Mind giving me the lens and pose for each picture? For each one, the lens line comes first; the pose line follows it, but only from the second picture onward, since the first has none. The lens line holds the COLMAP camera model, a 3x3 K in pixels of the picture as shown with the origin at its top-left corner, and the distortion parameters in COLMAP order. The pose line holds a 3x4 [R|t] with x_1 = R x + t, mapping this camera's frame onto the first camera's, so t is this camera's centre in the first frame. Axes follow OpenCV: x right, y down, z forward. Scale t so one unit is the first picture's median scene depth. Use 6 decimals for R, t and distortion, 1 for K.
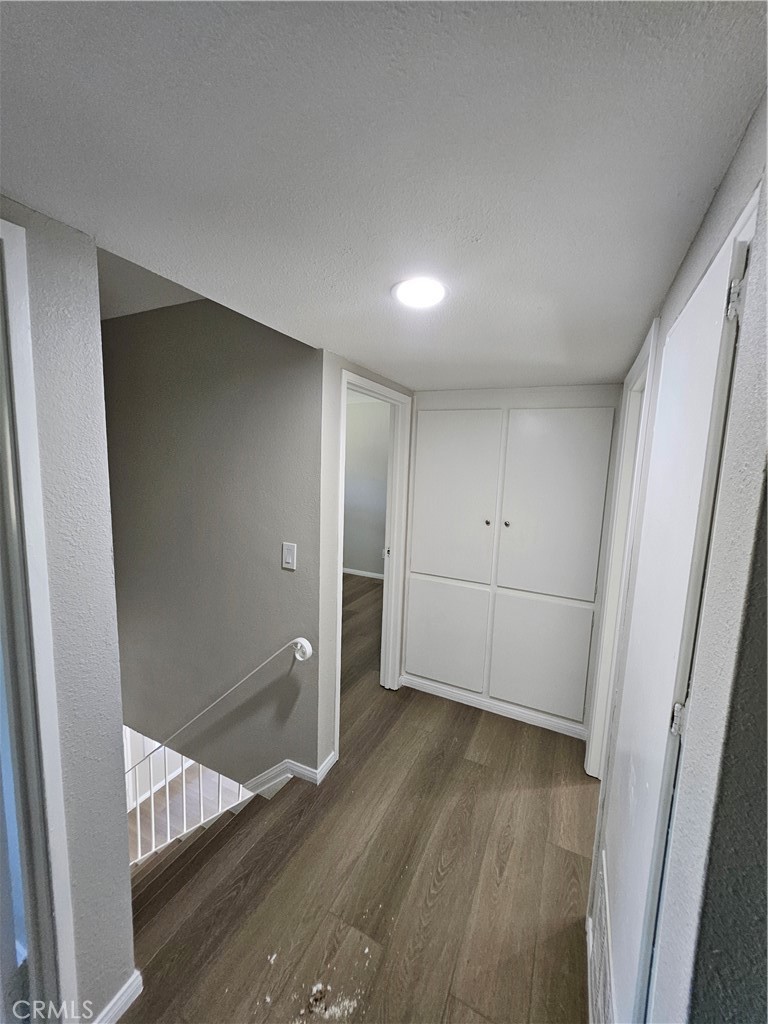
lens RADIAL K [[404.9, 0, 387.3], [0, 404.9, 512.2], [0, 0, 1]] dist [0.000931, 0.002531]
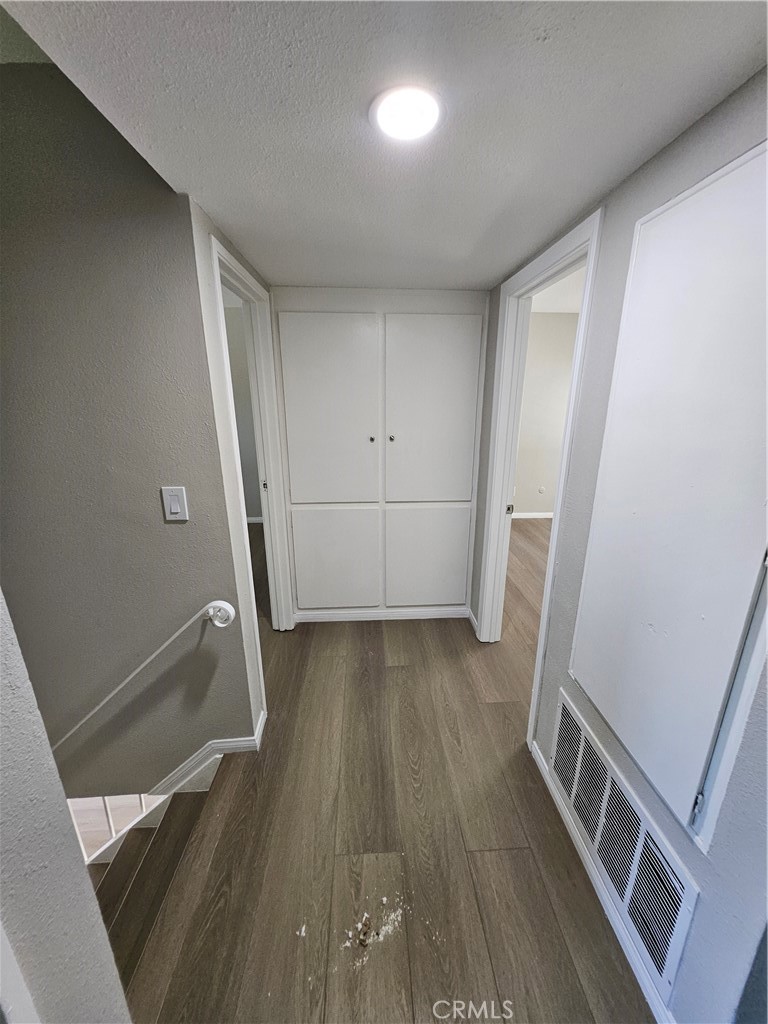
lens RADIAL K [[404.9, 0, 386.1], [0, 404.9, 511.4], [0, 0, 1]] dist [0.000931, 0.002531]
pose [[0.868279, -0.173622, 0.464701, -0.252090], [0.091355, 0.976695, 0.194221, 0.011509], [-0.487592, -0.126185, 0.863905, 0.159496]]
